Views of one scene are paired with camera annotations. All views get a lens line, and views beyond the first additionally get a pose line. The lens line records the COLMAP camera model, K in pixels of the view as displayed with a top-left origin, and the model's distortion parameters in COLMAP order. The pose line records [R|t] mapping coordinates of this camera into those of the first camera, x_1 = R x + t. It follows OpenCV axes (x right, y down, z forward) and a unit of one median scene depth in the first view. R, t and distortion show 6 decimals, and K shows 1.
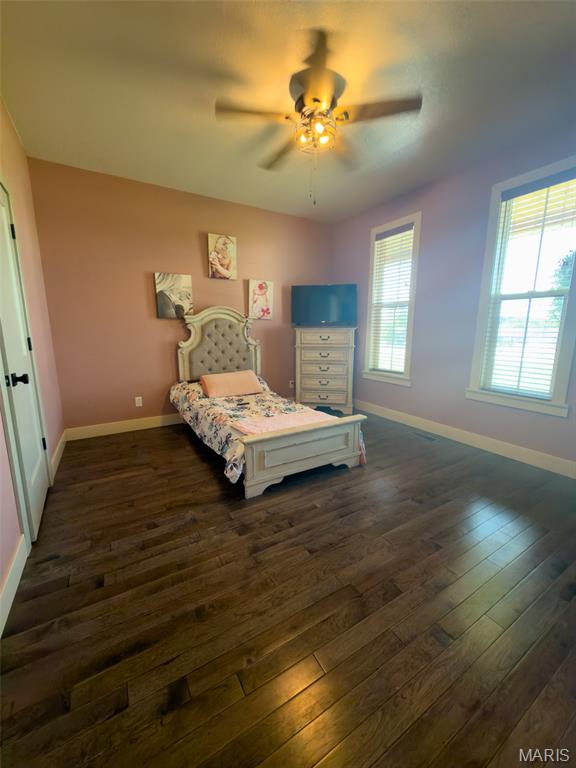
lens RADIAL K [[308.3, 0, 287.0], [0, 308.3, 384.1], [0, 0, 1]] dist [-0.001311, 0.000118]
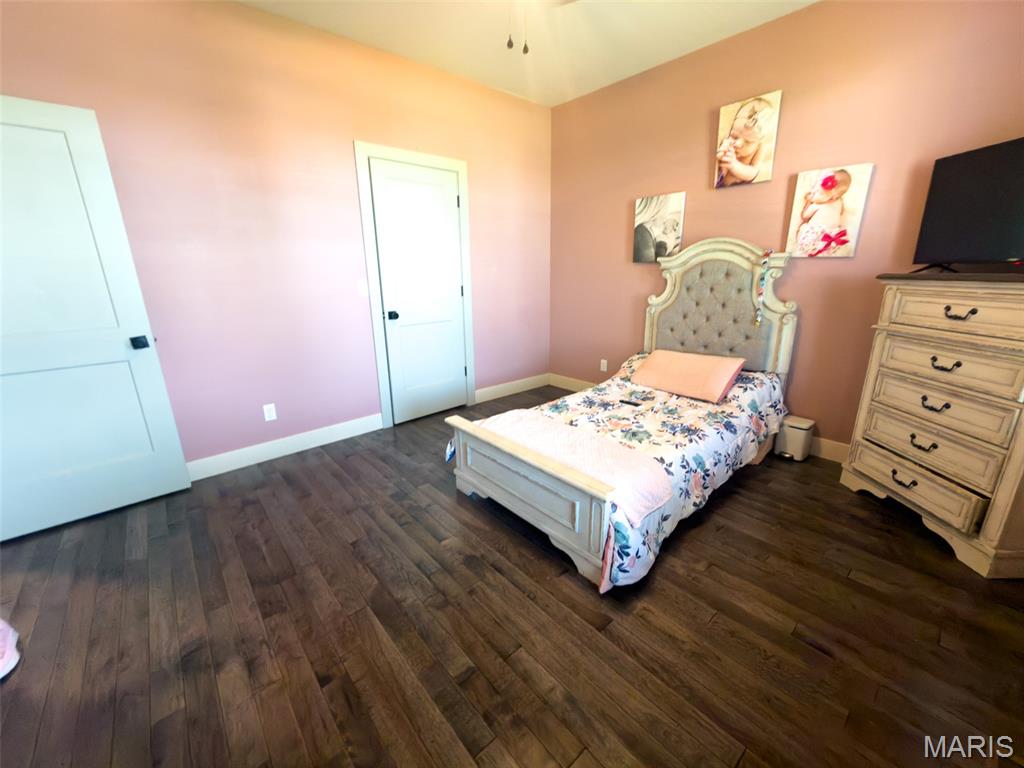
lens RADIAL K [[411.1, 0, 510.5], [0, 411.1, 383.1], [0, 0, 1]] dist [-0.001311, 0.000118]
pose [[0.169287, 0.264751, -0.949341, 0.518314], [-0.162030, 0.957614, 0.238165, -0.115975], [0.972156, 0.113504, 0.205010, 0.508986]]
